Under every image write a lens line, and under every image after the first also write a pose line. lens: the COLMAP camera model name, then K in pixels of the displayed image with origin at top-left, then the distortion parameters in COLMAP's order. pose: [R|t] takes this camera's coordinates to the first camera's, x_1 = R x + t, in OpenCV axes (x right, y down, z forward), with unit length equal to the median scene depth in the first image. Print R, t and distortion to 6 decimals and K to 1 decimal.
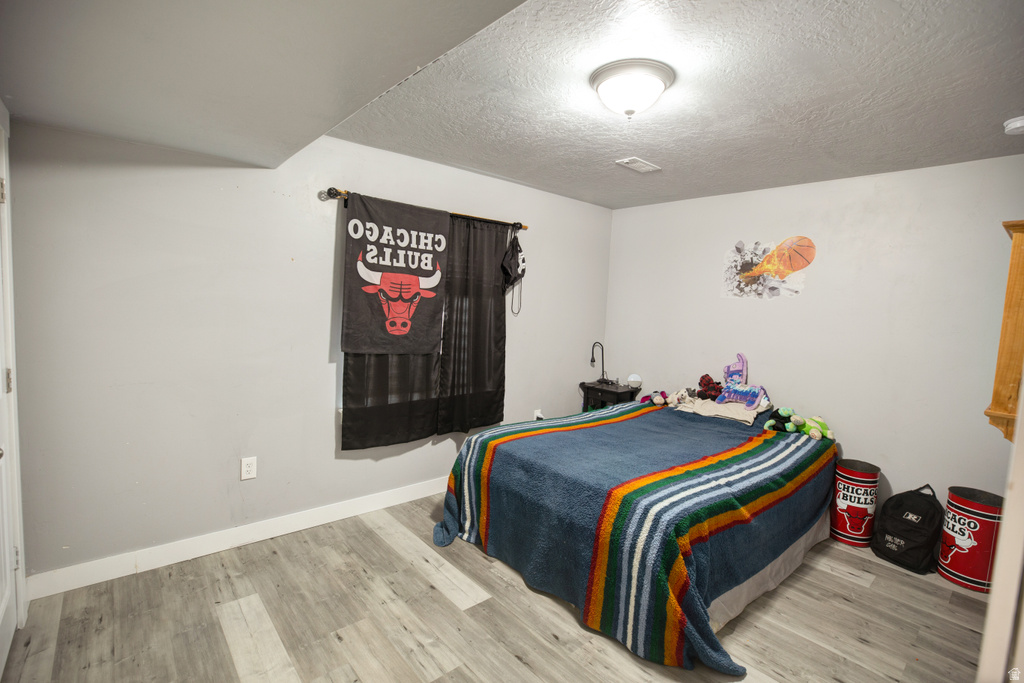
lens RADIAL K [[470.8, 0, 514.9], [0, 470.8, 342.3], [0, 0, 1]] dist [-0.030197, 0.007965]
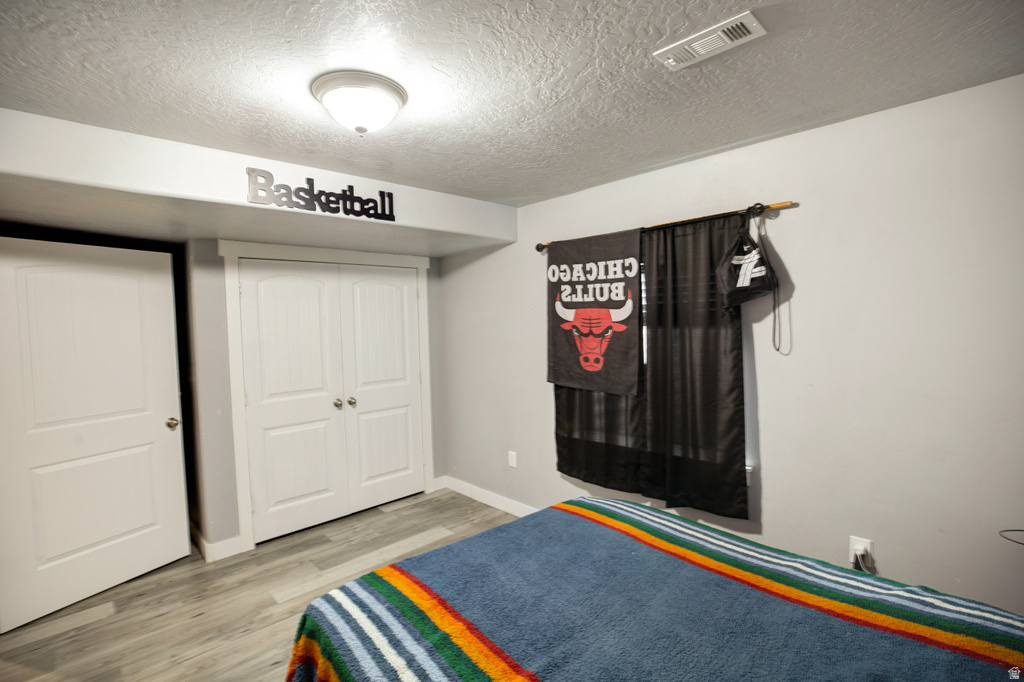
lens RADIAL K [[470.8, 0, 514.9], [0, 470.8, 341.8], [0, 0, 1]] dist [-0.030197, 0.007965]
pose [[0.057997, -0.002864, -0.998313, 0.719200], [-0.058795, 0.998250, -0.006279, -0.061101], [0.996584, 0.059060, 0.057727, 0.787479]]
